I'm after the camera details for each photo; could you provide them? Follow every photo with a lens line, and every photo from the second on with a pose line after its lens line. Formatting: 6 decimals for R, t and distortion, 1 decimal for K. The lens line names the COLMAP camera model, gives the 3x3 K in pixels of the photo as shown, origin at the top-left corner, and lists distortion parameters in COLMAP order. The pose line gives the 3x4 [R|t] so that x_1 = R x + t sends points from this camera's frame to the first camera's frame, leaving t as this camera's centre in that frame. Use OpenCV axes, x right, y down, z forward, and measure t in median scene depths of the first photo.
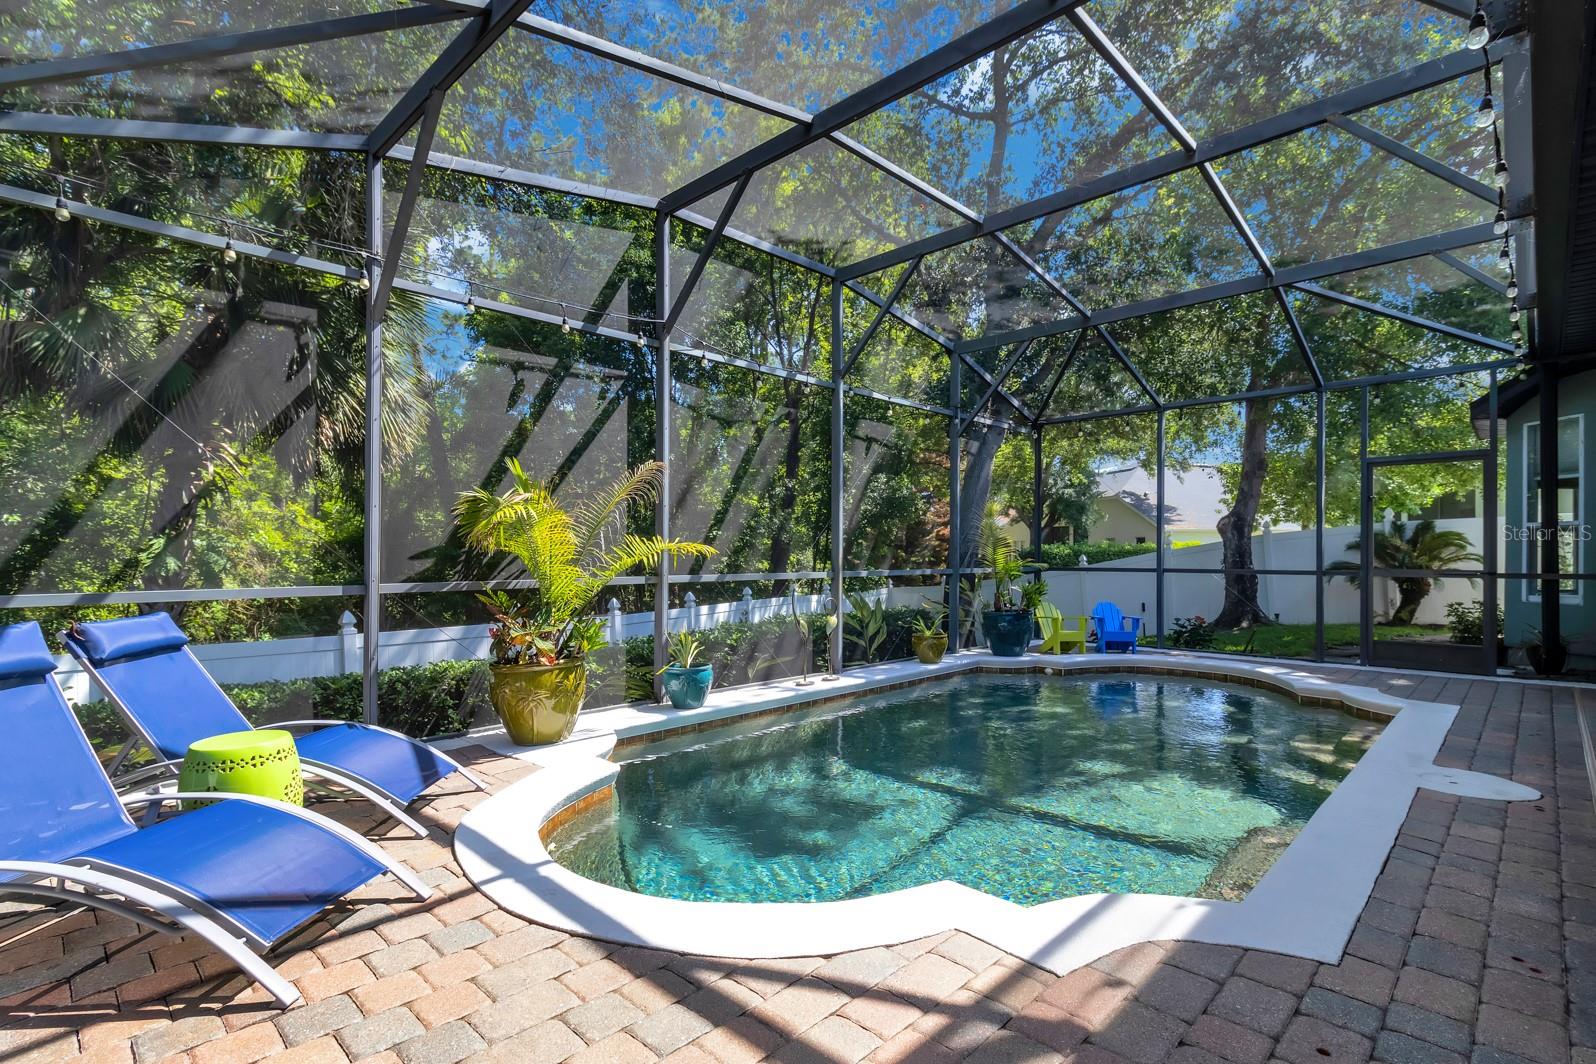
lens RADIAL K [[776.1, 0, 802.7], [0, 776.1, 562.7], [0, 0, 1]] dist [-0.001345, -0.000205]
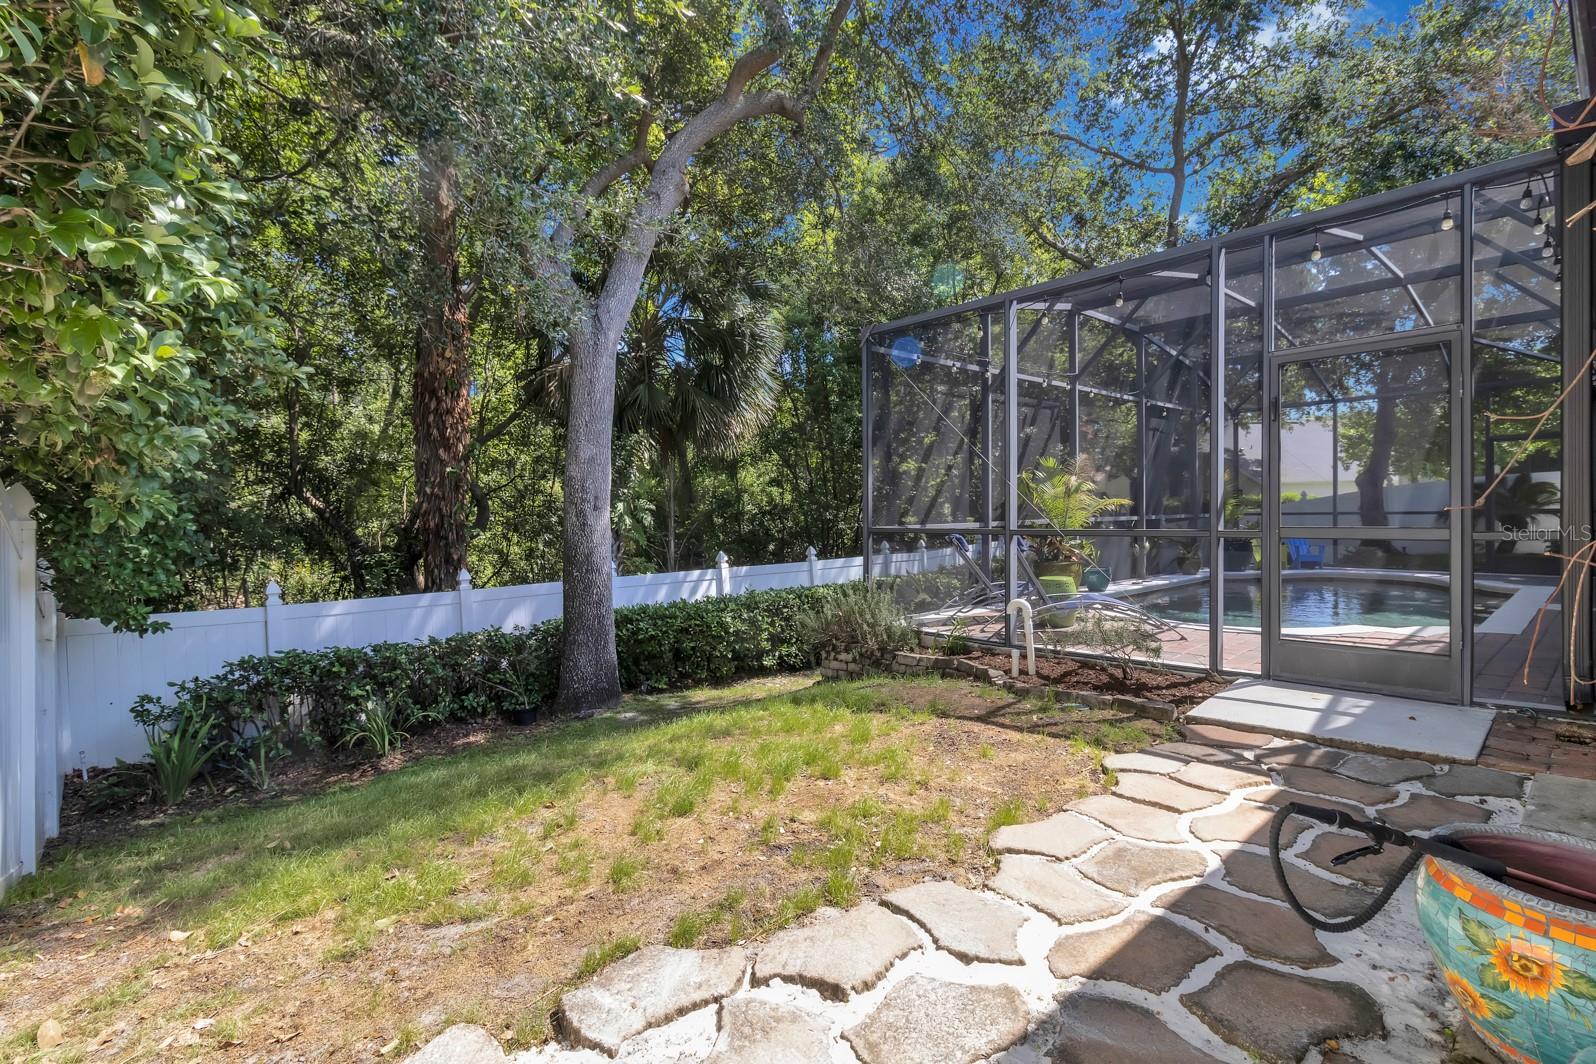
lens RADIAL K [[754.6, 0, 812.4], [0, 754.6, 531.3], [0, 0, 1]] dist [0.000411, -0.000296]
pose [[0.997636, -0.013569, -0.067363, -0.314889], [0.014638, 0.999774, 0.015399, 0.005227], [0.067139, -0.016348, 0.997610, -0.357506]]
